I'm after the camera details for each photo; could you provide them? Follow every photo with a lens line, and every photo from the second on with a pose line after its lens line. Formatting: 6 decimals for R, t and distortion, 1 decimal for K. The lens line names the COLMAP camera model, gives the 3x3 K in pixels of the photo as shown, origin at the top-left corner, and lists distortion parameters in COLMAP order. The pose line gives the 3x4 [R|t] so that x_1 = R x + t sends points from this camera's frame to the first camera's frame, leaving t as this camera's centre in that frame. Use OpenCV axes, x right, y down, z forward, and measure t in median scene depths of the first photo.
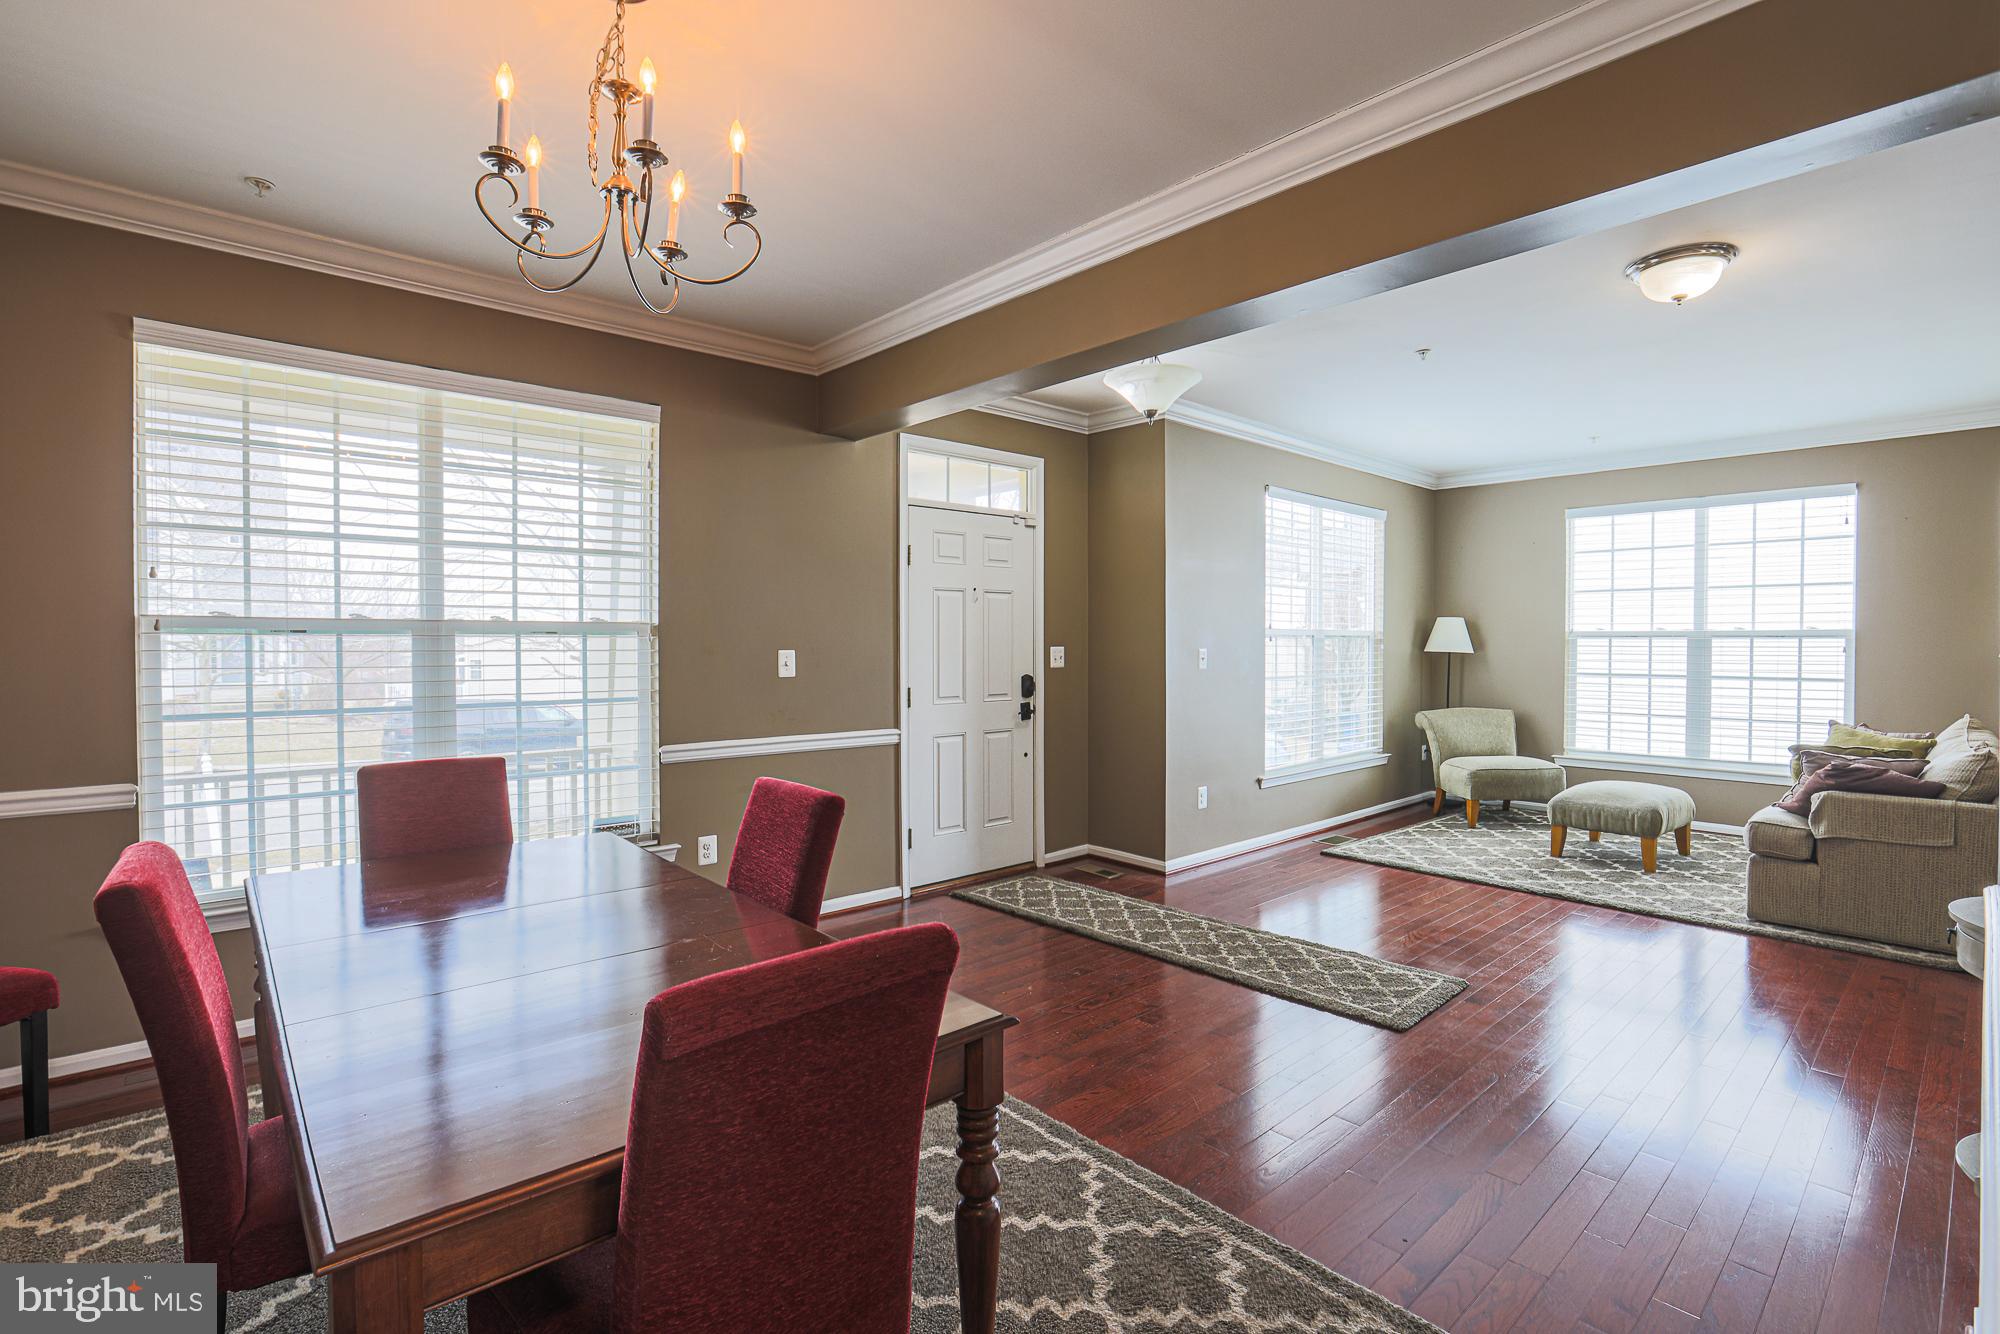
lens RADIAL K [[923.4, 0, 1000.8], [0, 923.4, 657.1], [0, 0, 1]] dist [-0.066535, 0.027997]
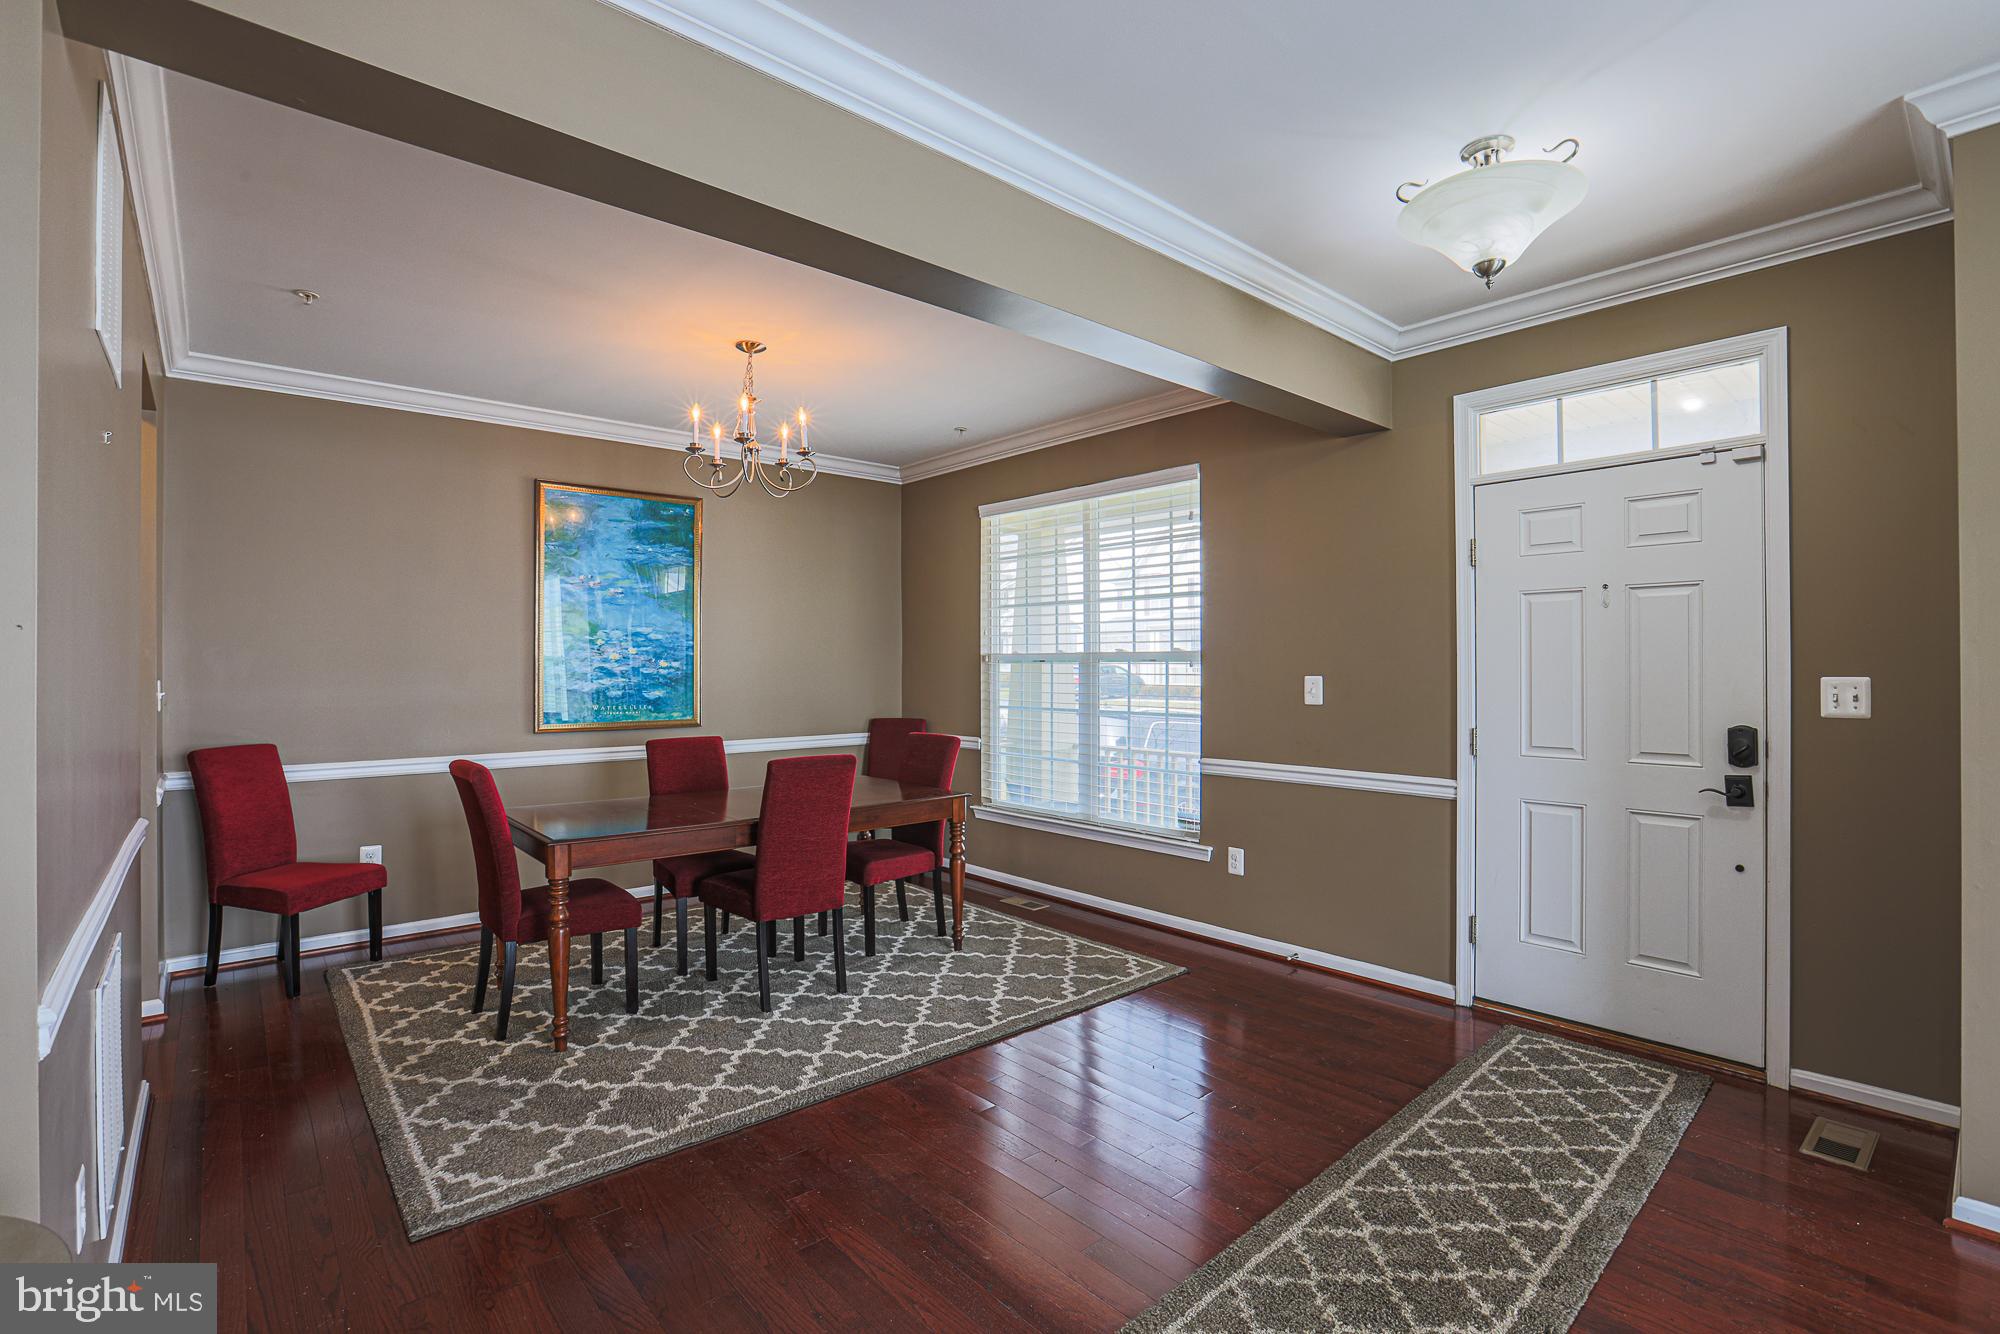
lens RADIAL K [[923.4, 0, 1000.8], [0, 923.4, 657.1], [0, 0, 1]] dist [-0.066535, 0.027997]
pose [[-0.012549, -0.010089, -0.999870, 0.638464], [-0.014989, 0.999839, -0.009901, -0.011696], [0.999809, 0.014863, -0.012699, 0.617168]]
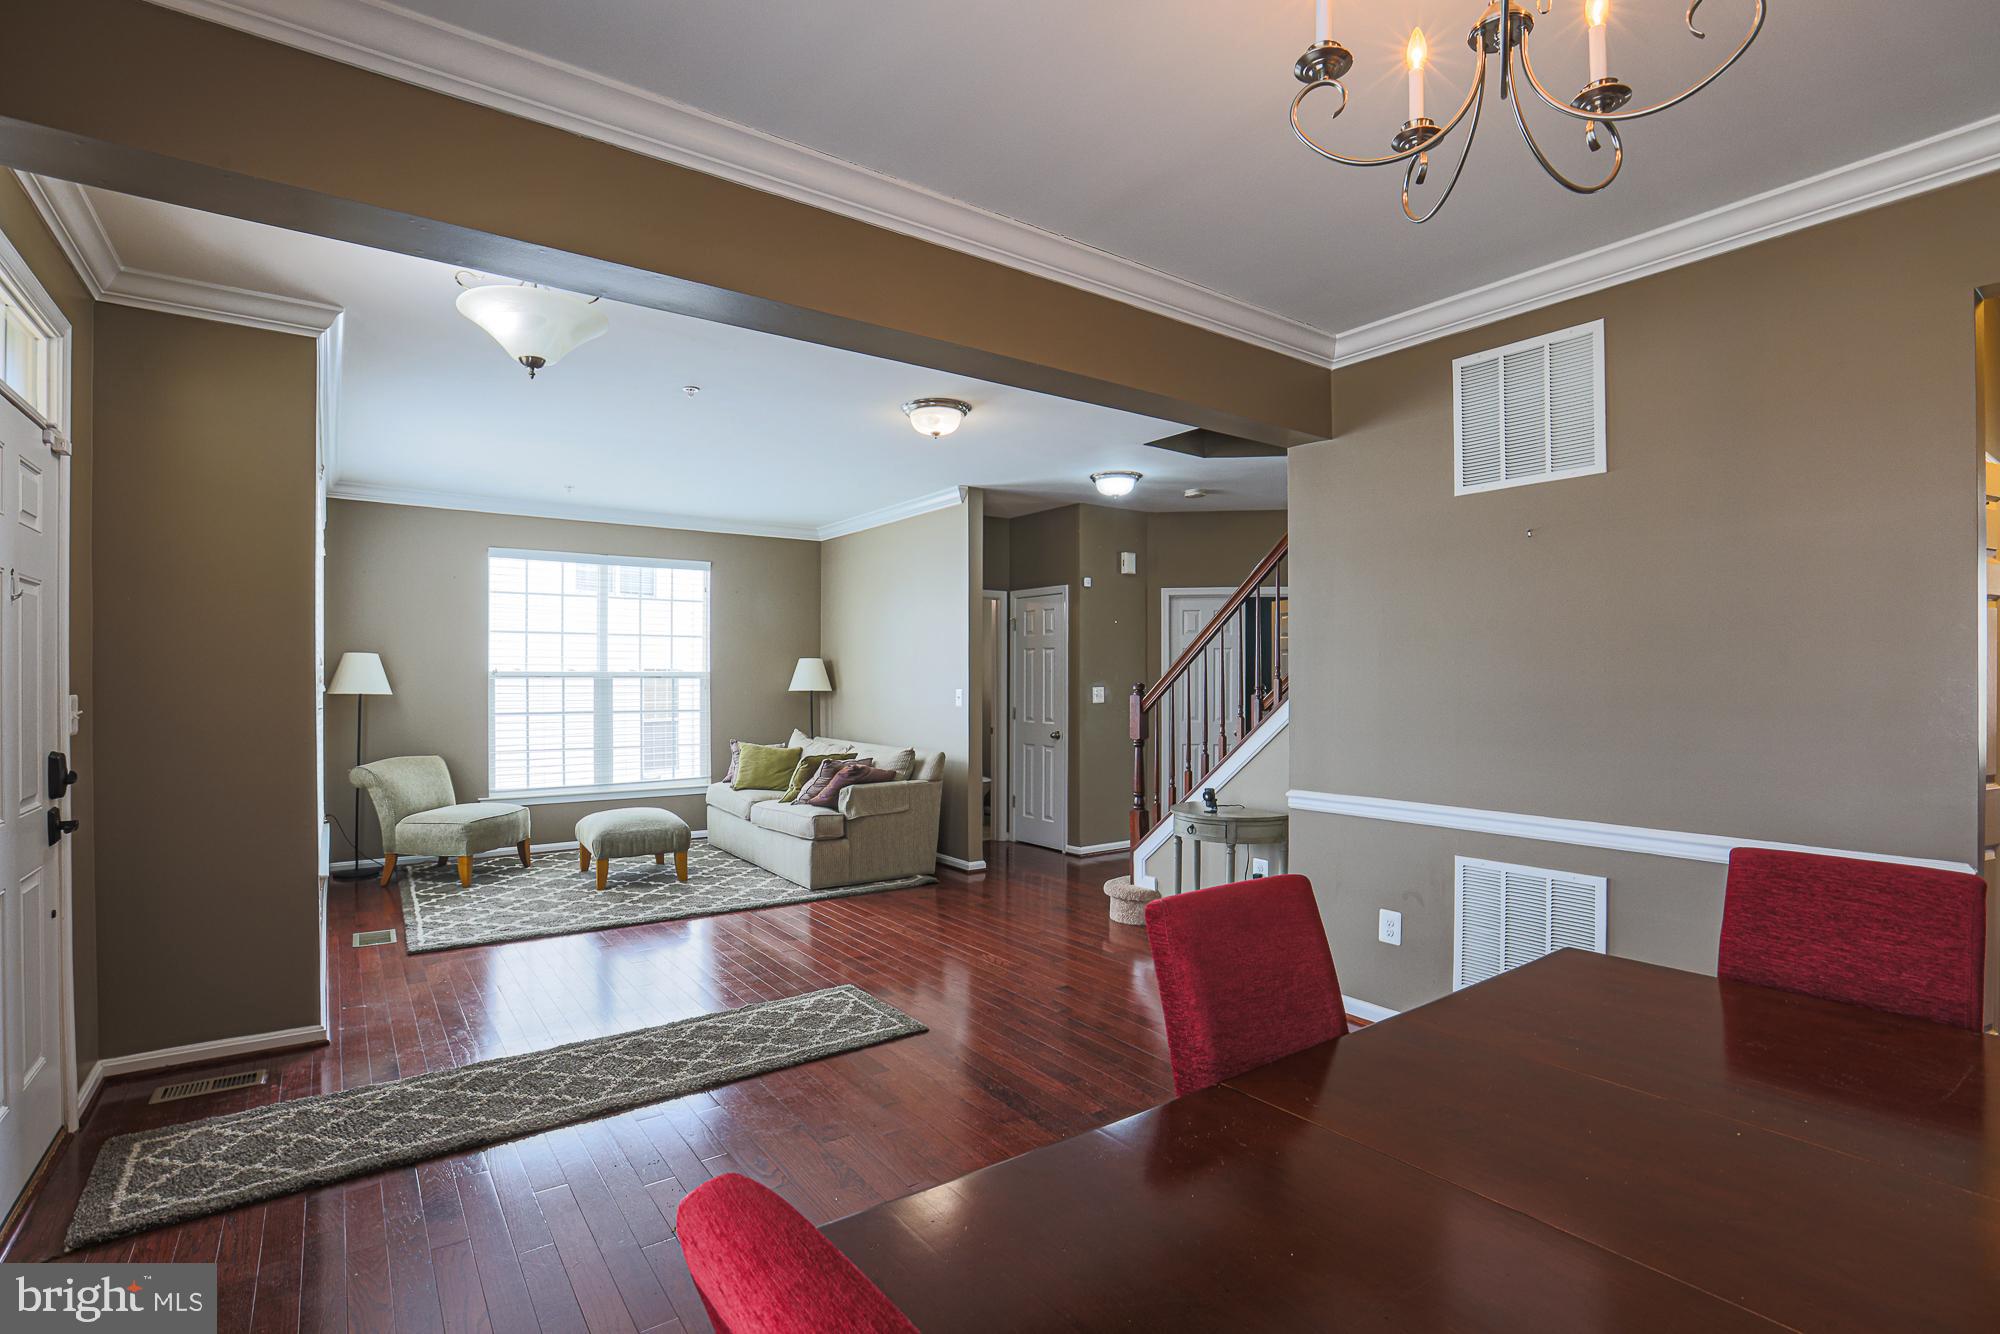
lens RADIAL K [[917.5, 0, 1013.0], [0, 917.5, 686.6], [0, 0, 1]] dist [-0.055198, 0.018991]
pose [[0.113210, -0.007861, 0.993540, -0.423597], [0.018964, 0.999804, 0.005750, -0.009852], [-0.993390, 0.018191, 0.113337, 0.486249]]
